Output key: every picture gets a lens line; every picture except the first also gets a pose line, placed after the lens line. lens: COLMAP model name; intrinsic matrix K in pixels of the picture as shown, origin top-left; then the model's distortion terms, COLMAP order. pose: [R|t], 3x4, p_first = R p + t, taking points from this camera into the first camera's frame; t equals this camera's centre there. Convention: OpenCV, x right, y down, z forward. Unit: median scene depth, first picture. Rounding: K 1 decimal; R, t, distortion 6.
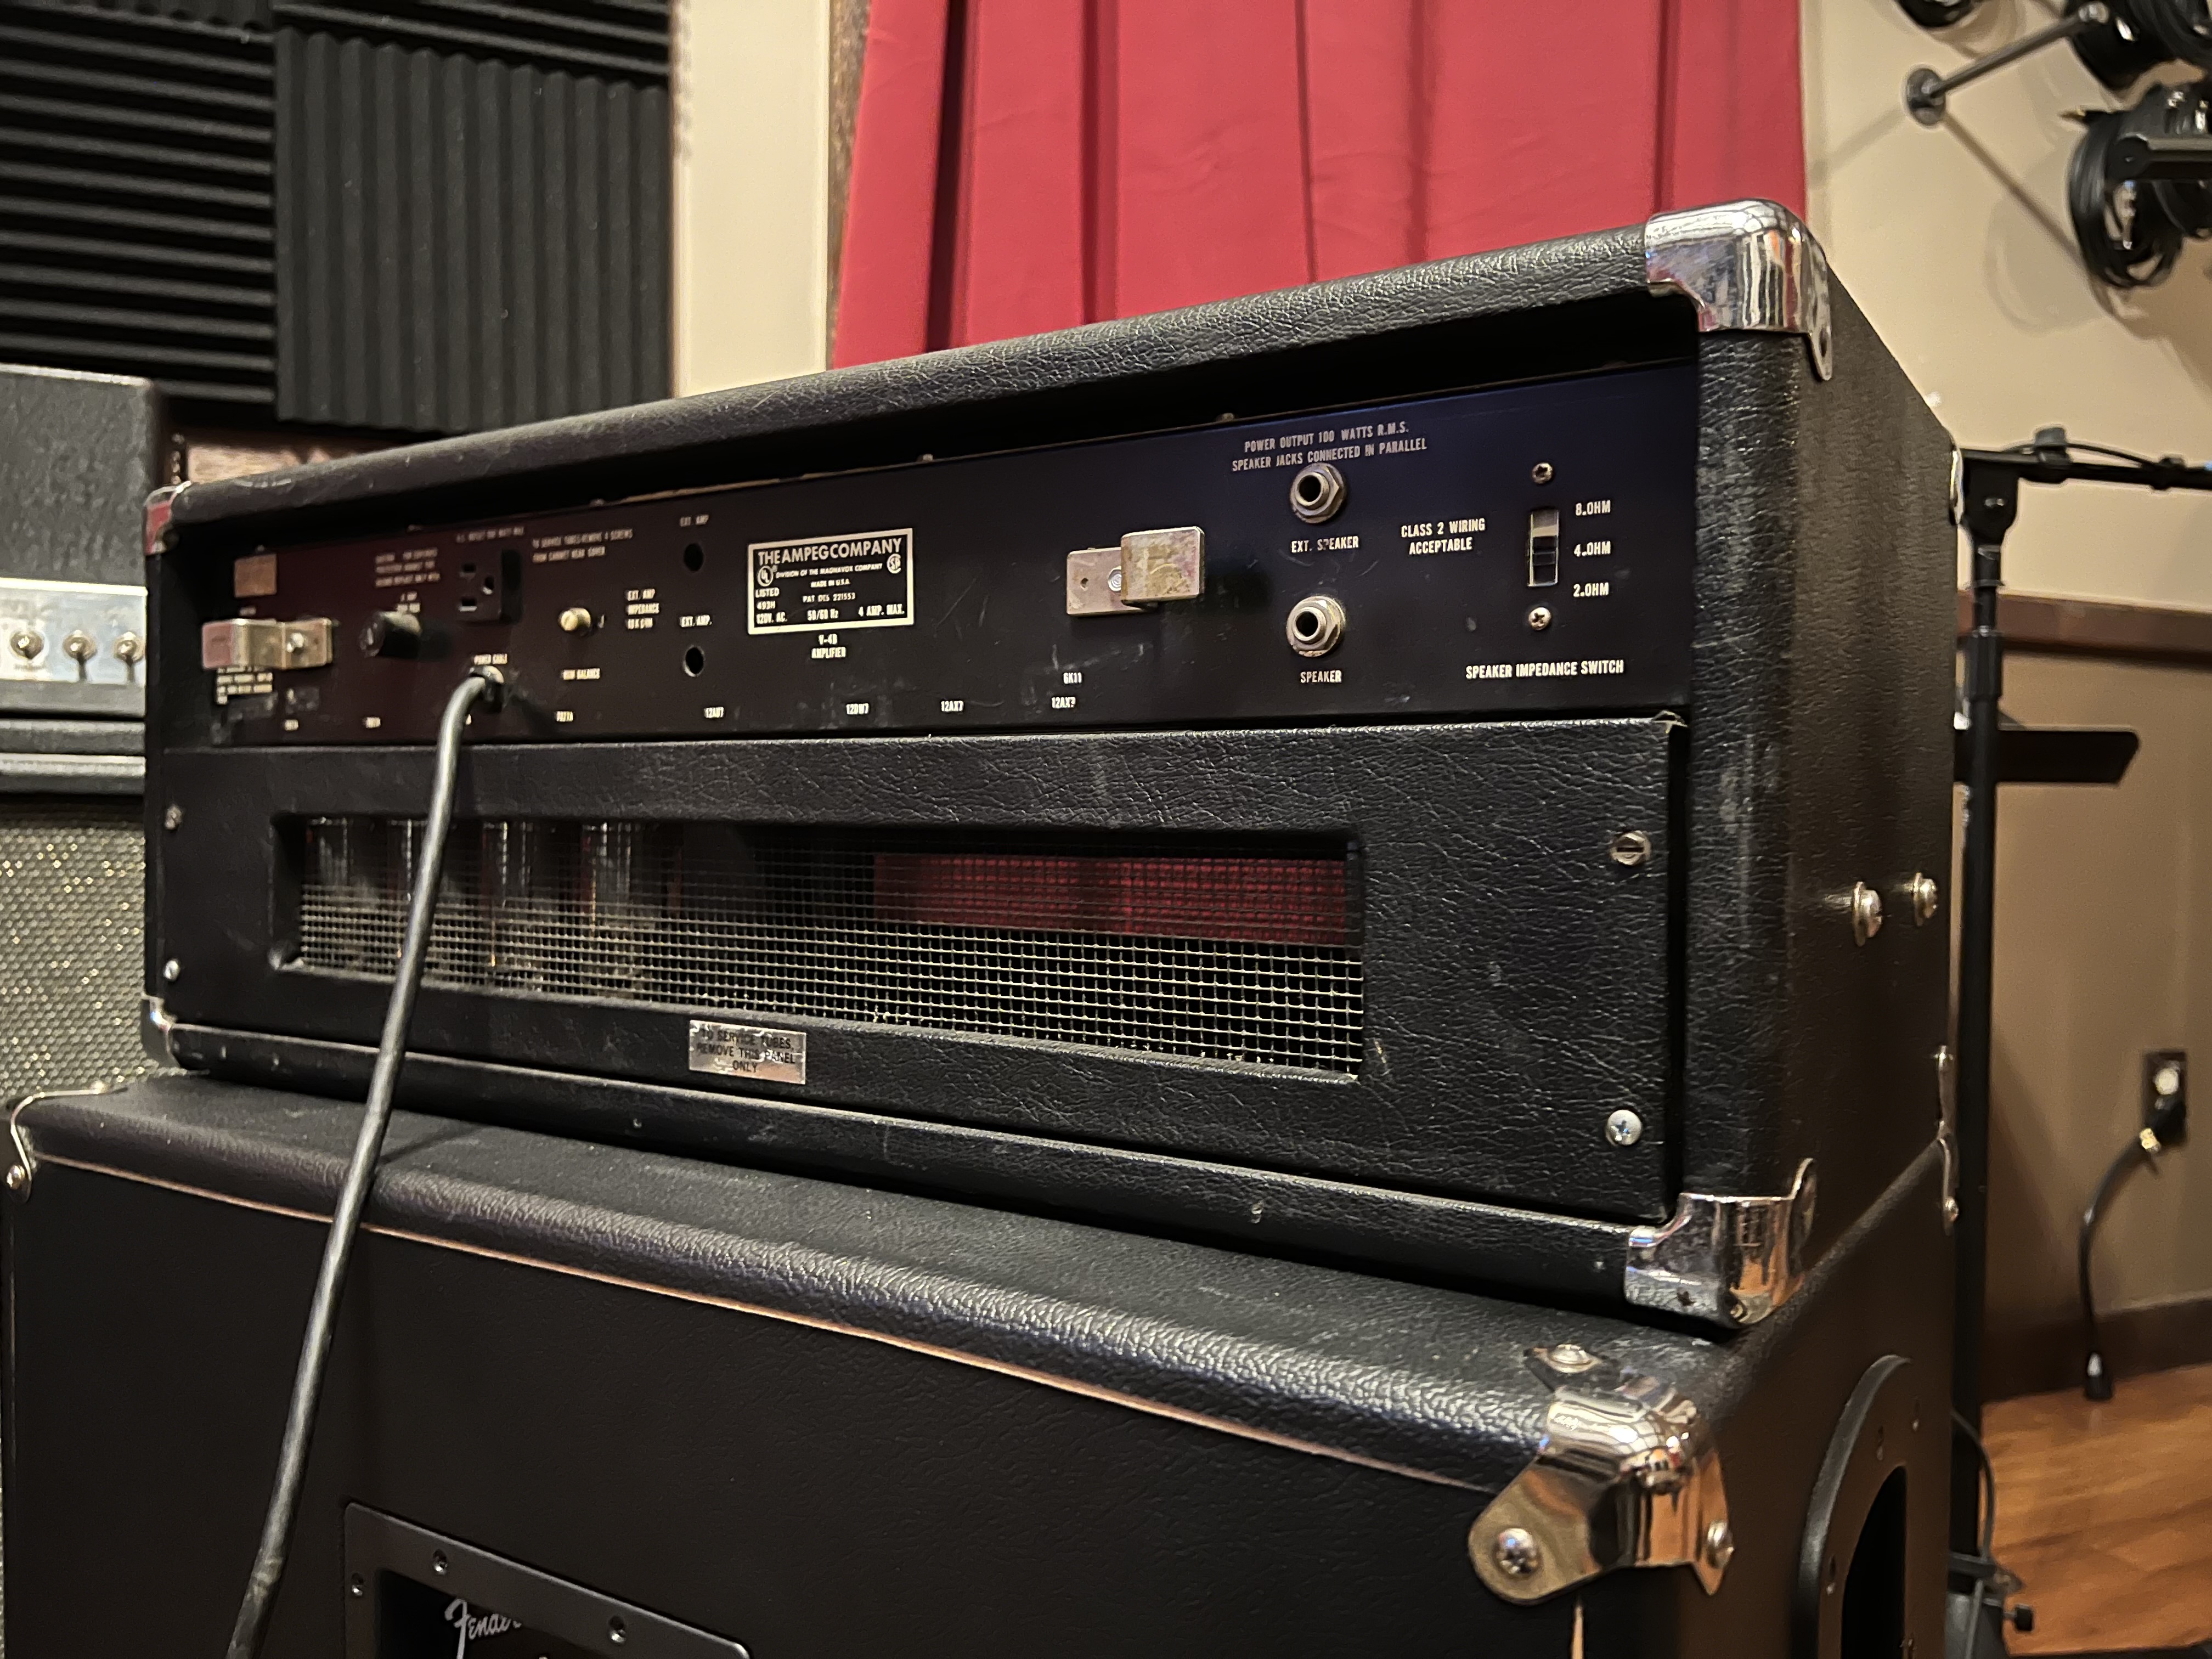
lens RADIAL K [[1647.1, 0, 1179.1], [0, 1647.1, 831.3], [0, 0, 1]] dist [0.150077, -0.289143]
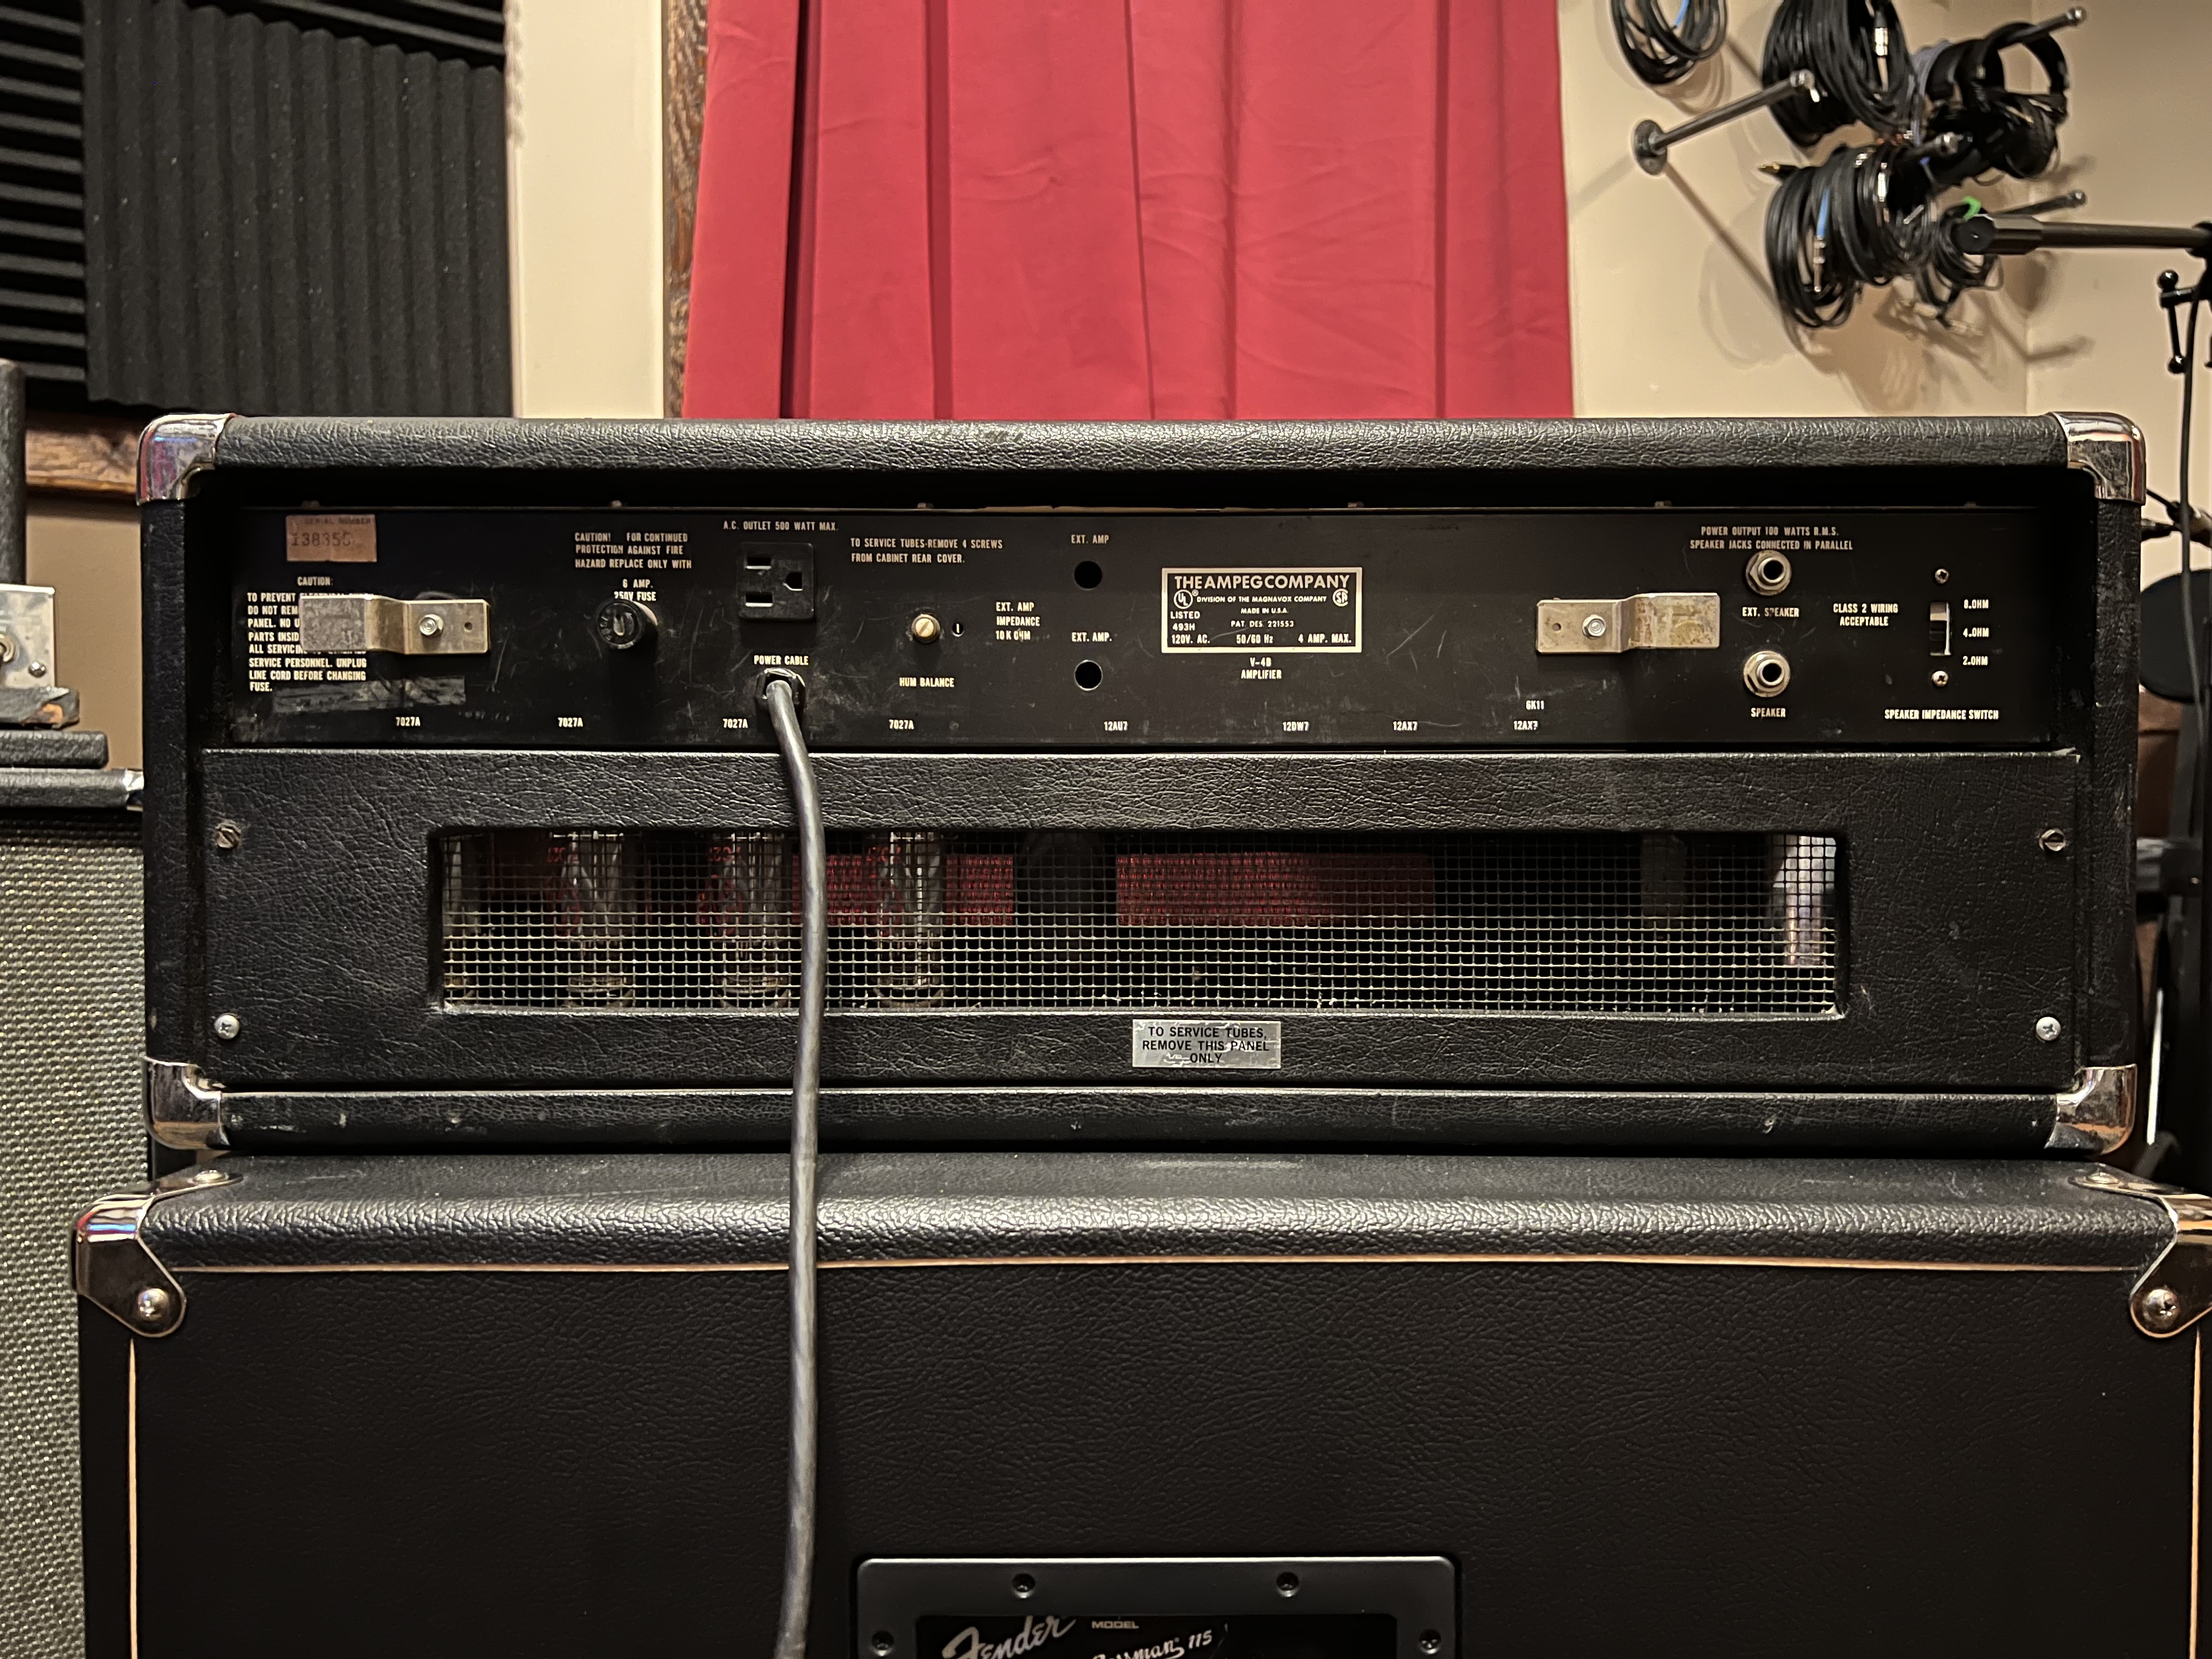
lens RADIAL K [[1647.1, 0, 1179.1], [0, 1647.1, 831.3], [0, 0, 1]] dist [0.150077, -0.289143]
pose [[0.840794, -0.014925, 0.541149, -0.848286], [0.012573, 0.999889, 0.008043, -0.013749], [-0.541209, 0.000042, 0.840888, 0.116363]]
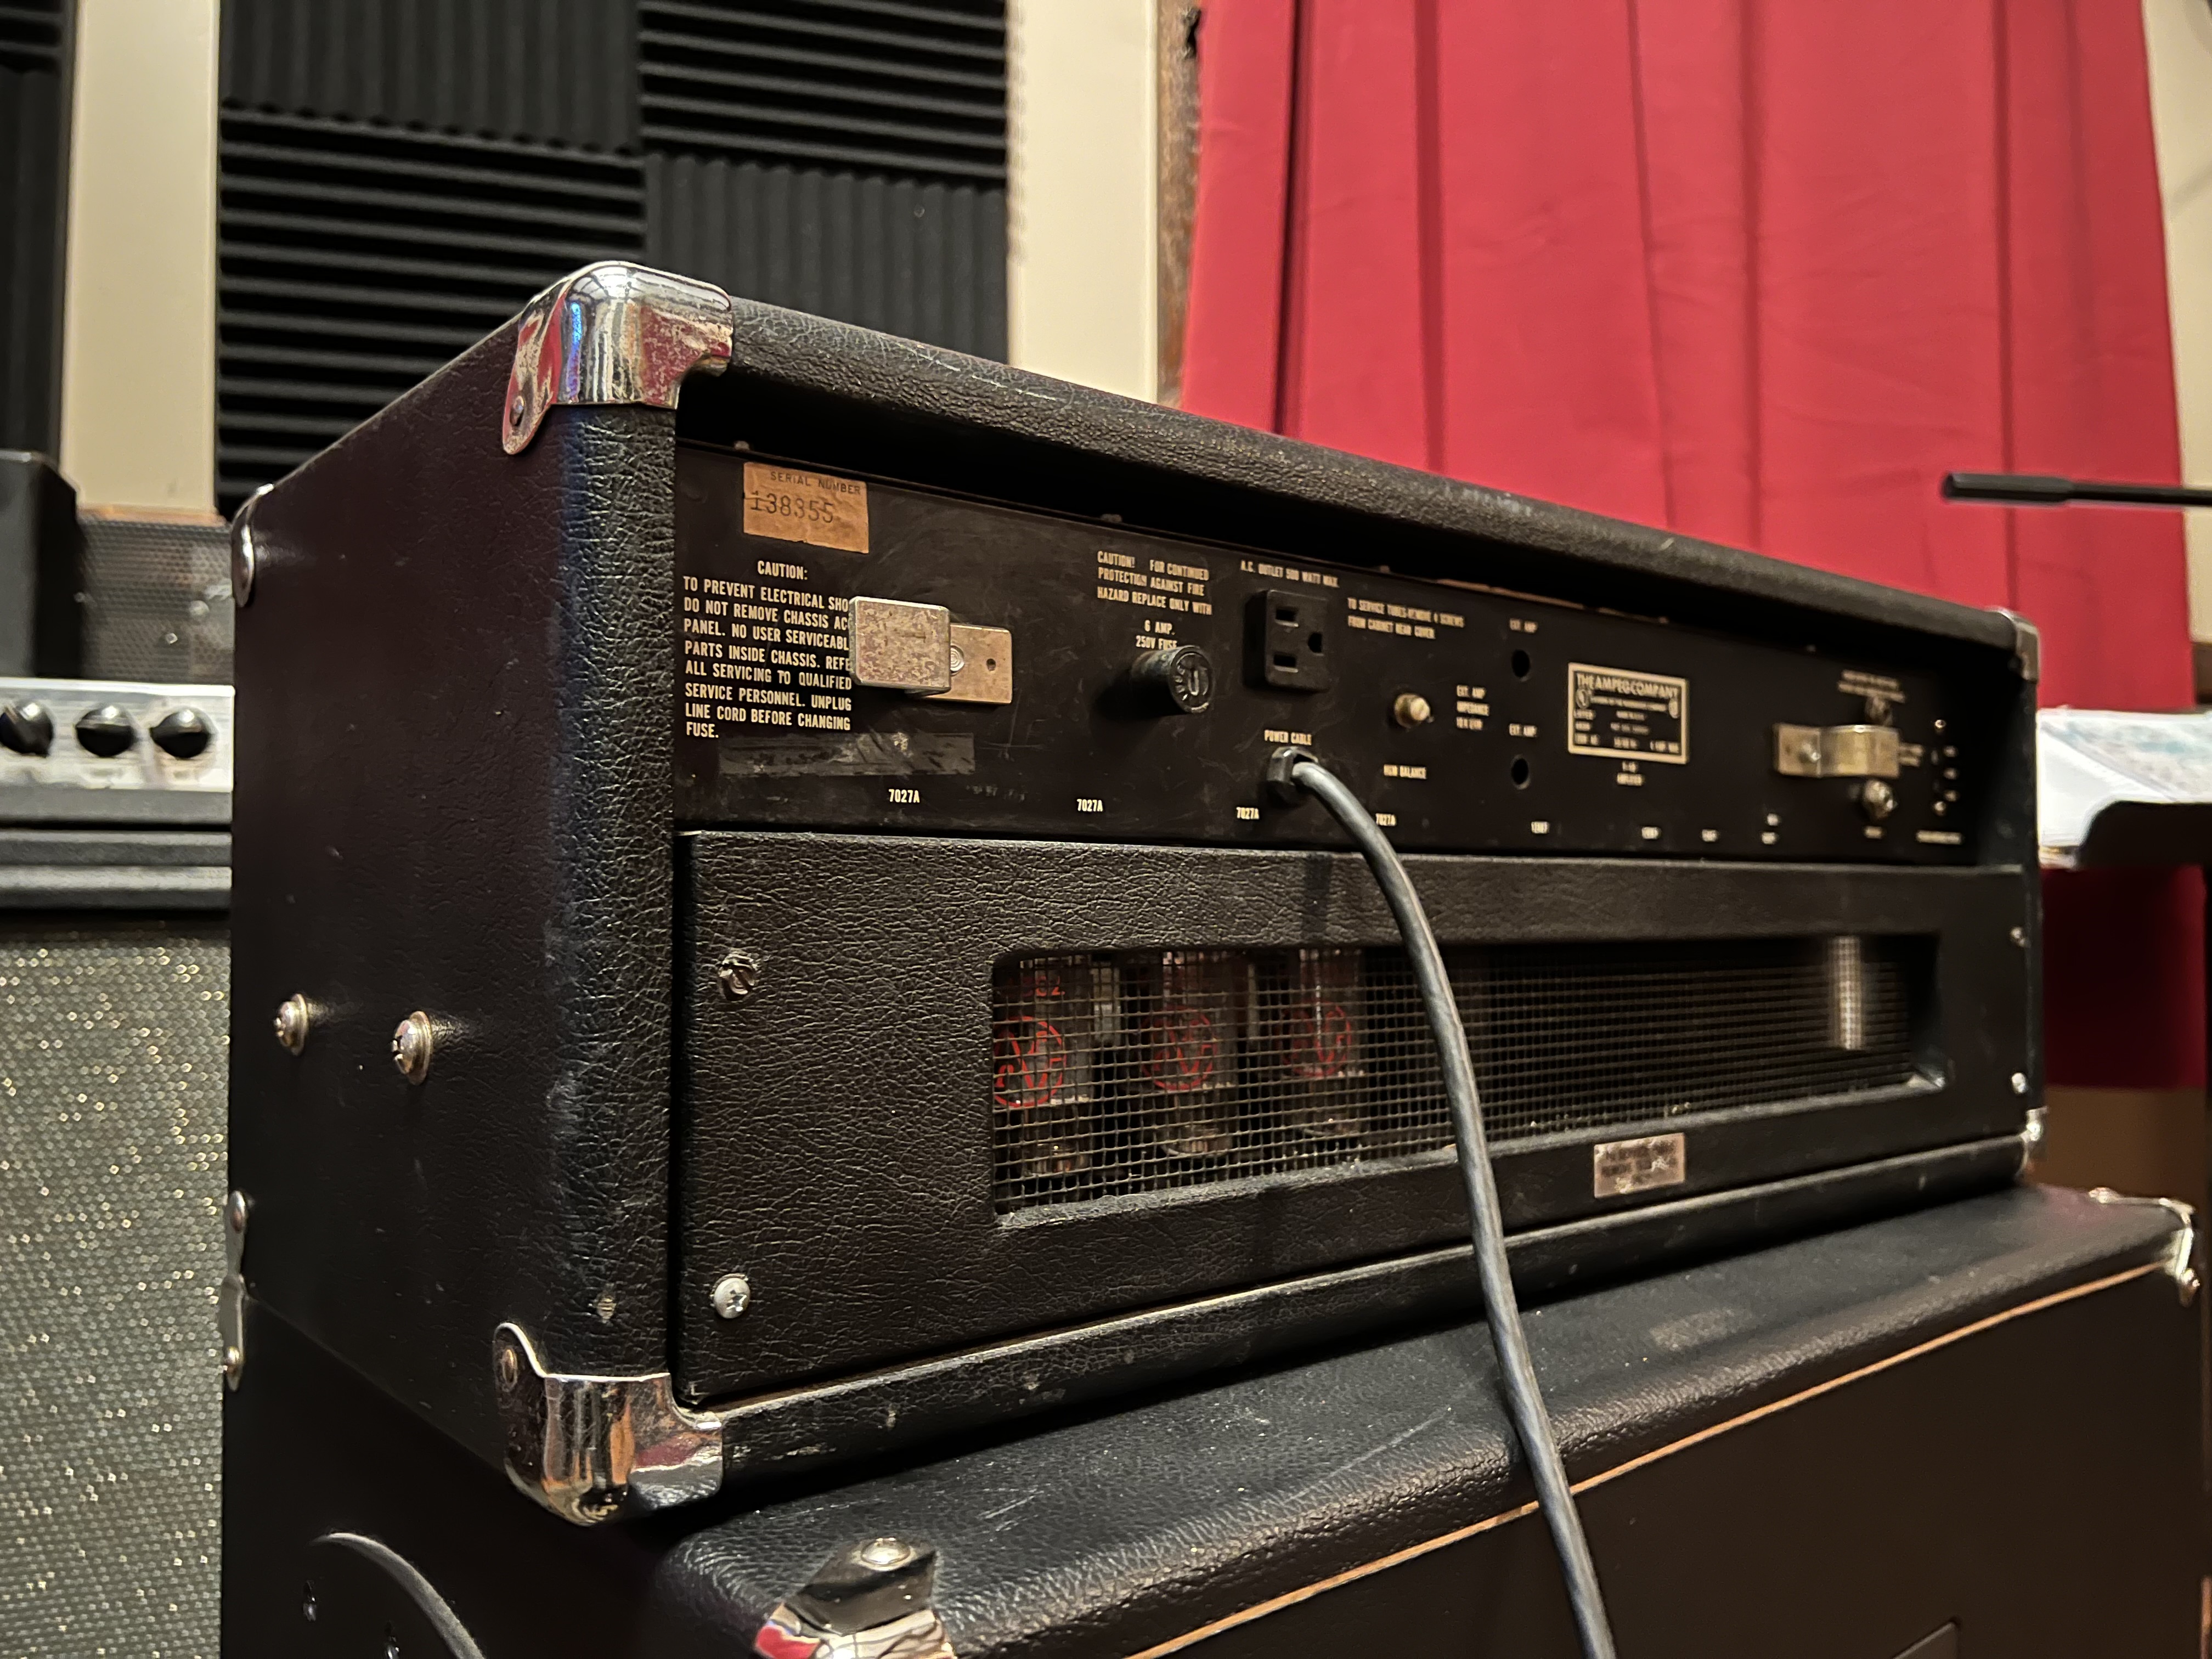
lens RADIAL K [[1647.1, 0, 1179.1], [0, 1647.1, 831.3], [0, 0, 1]] dist [0.150077, -0.289143]
pose [[0.291728, 0.033329, 0.955921, -1.329504], [0.017238, 0.999047, -0.040094, -0.035813], [-0.956346, 0.028174, 0.290875, 0.969398]]
